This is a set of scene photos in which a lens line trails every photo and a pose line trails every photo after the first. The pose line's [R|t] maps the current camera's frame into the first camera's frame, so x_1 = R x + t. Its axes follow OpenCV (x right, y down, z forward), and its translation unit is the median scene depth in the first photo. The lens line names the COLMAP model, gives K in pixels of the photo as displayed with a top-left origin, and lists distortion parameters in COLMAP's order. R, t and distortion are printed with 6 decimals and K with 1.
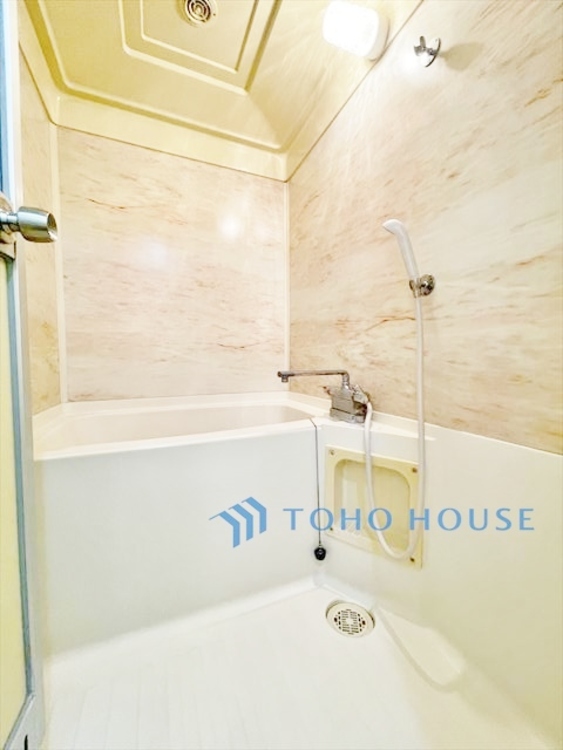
lens RADIAL K [[303.6, 0, 281.5], [0, 303.6, 375.0], [0, 0, 1]] dist [-0.004365, -0.000083]
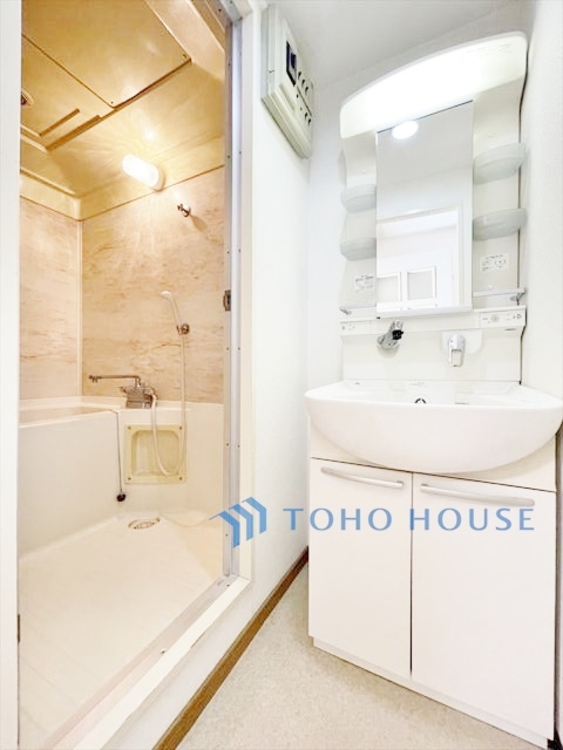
lens RADIAL K [[303.6, 0, 281.5], [0, 303.6, 375.0], [0, 0, 1]] dist [-0.004365, -0.000083]
pose [[0.768347, 0.003108, 0.640026, -0.217732], [0.026913, 0.998947, -0.037159, 0.062585], [-0.639467, 0.045776, 0.767454, -0.657033]]
